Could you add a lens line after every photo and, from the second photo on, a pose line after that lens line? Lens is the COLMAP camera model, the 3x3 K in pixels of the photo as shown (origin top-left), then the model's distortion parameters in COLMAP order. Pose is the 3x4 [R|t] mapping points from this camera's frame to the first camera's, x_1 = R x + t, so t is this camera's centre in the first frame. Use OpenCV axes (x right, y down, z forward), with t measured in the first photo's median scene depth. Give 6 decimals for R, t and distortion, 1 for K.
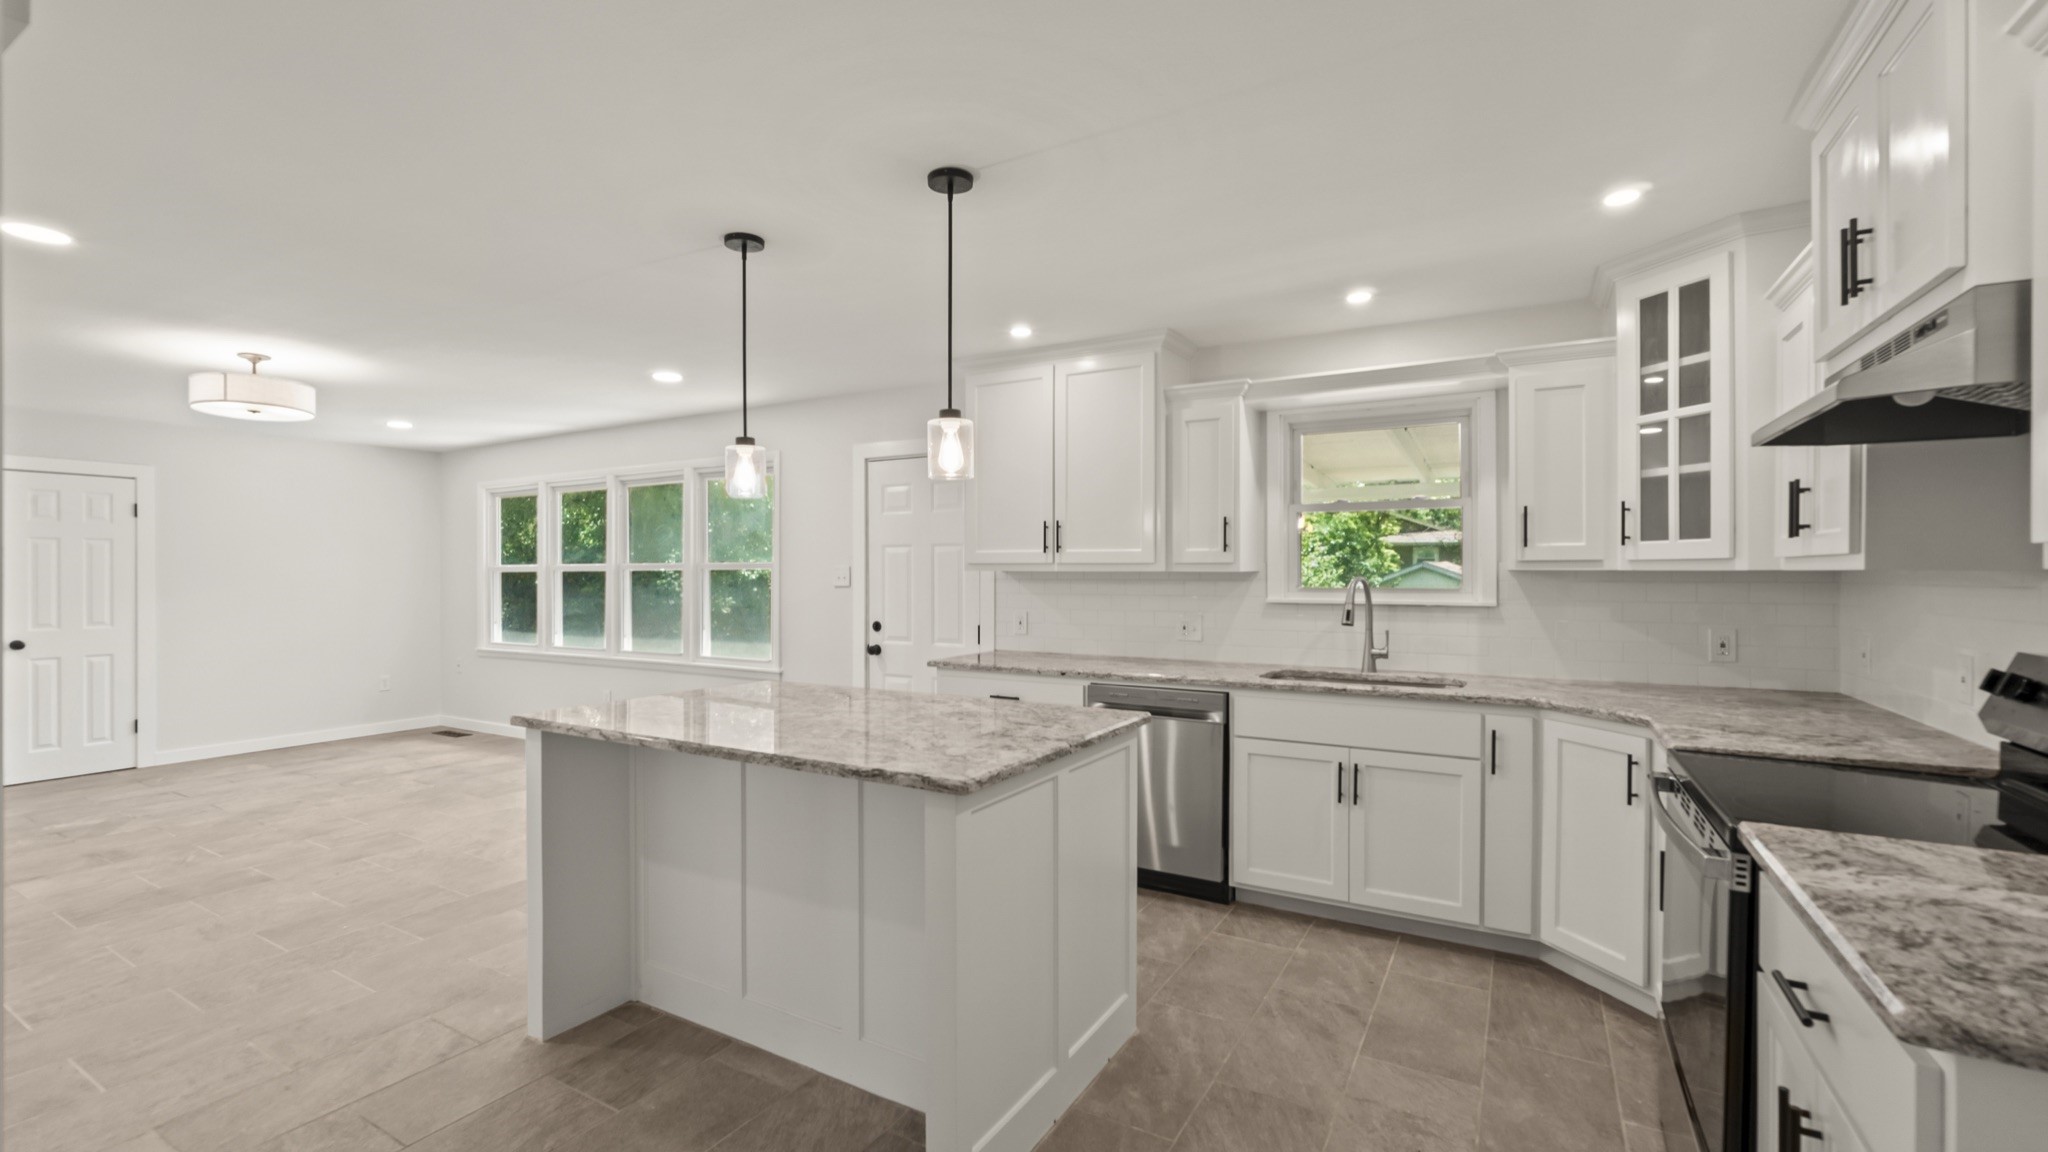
lens RADIAL K [[864.7, 0, 1015.8], [0, 864.7, 564.1], [0, 0, 1]] dist [-0.018425, 0.007520]
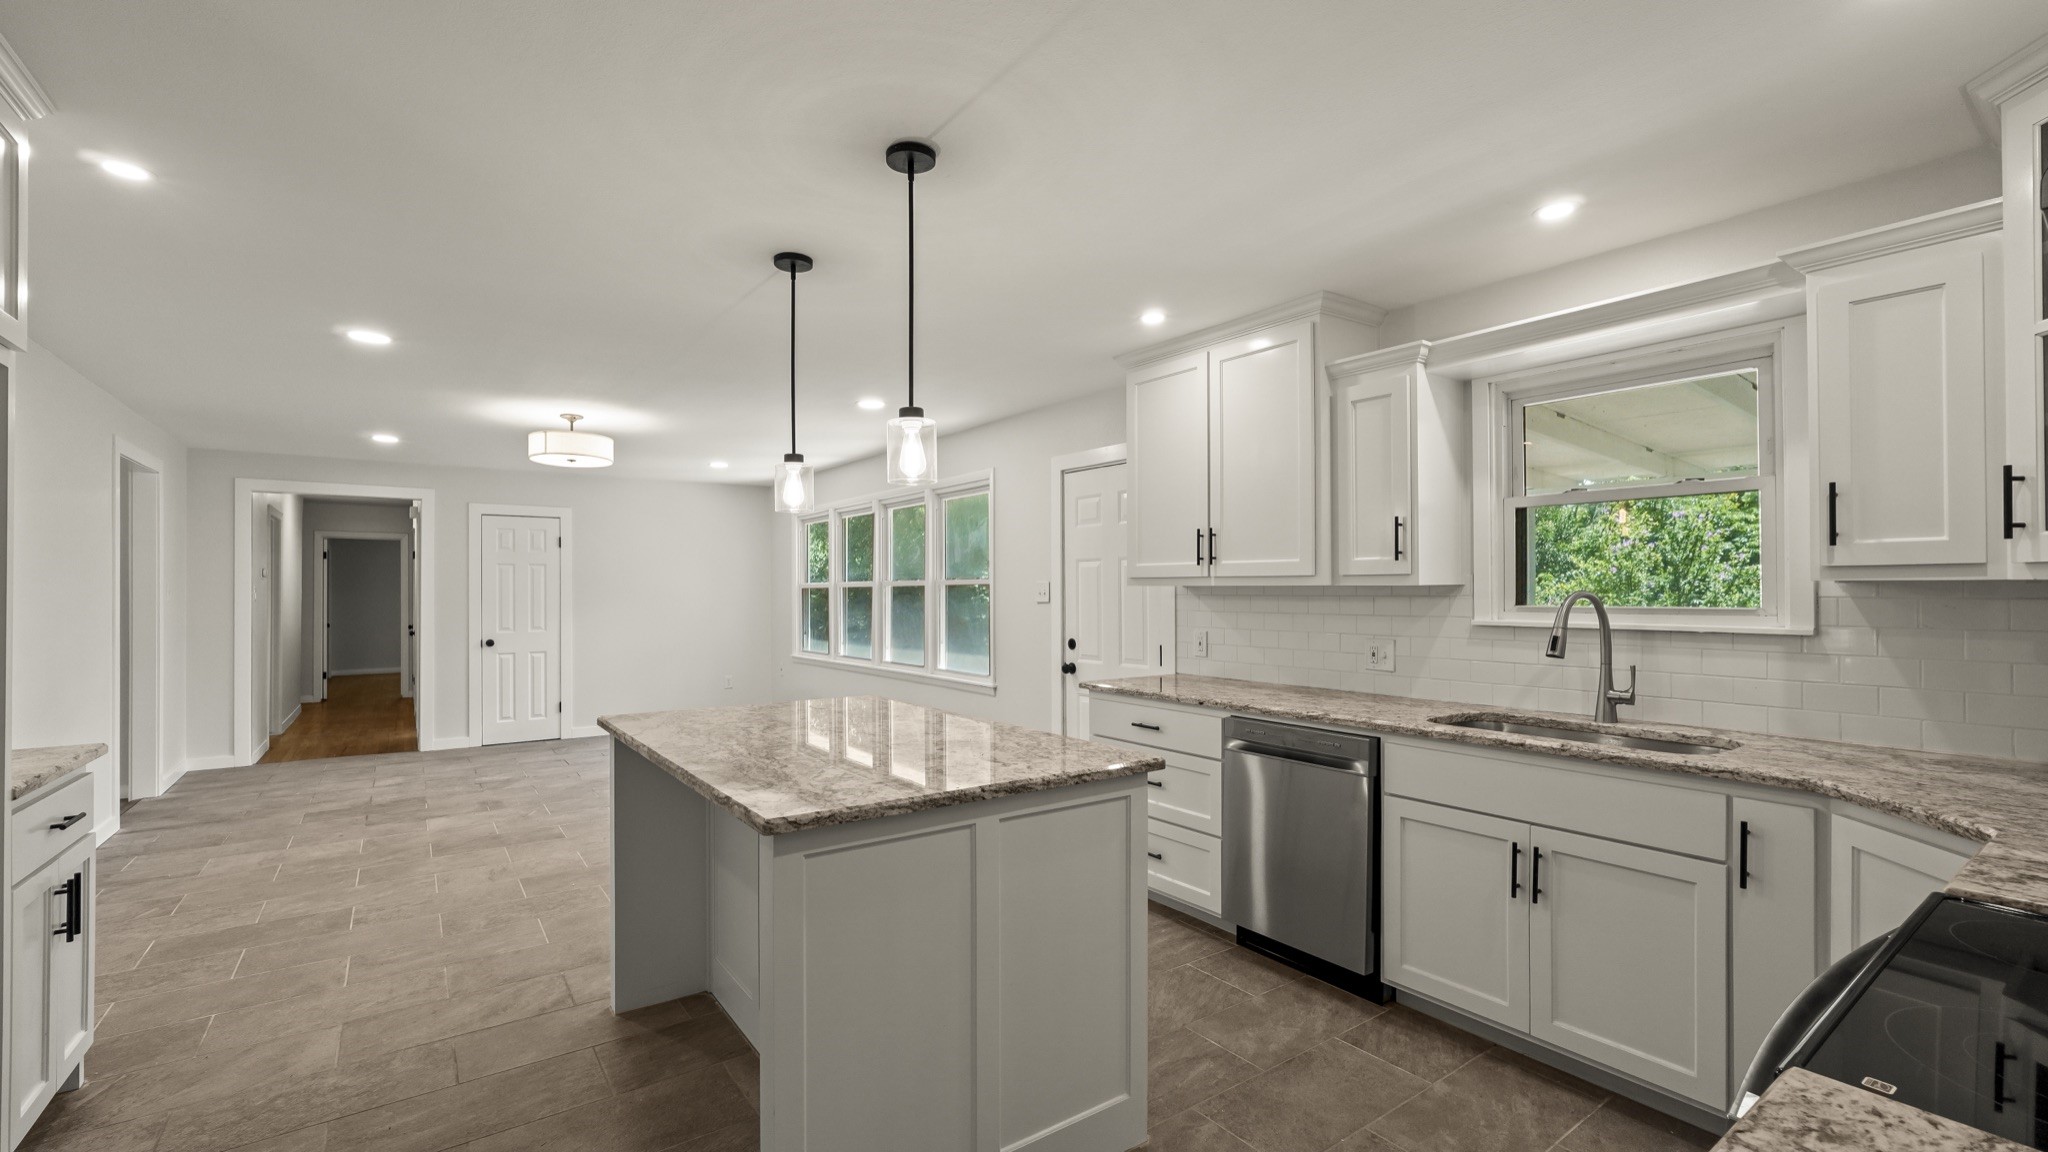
lens RADIAL K [[864.8, 0, 1024.0], [0, 864.8, 576.0], [0, 0, 1]] dist [-0.019066, 0.007836]
pose [[0.914616, -0.008483, -0.404235, 0.256664], [0.006497, 0.999959, -0.006284, 0.003075], [0.404271, 0.003121, 0.914634, 0.137366]]
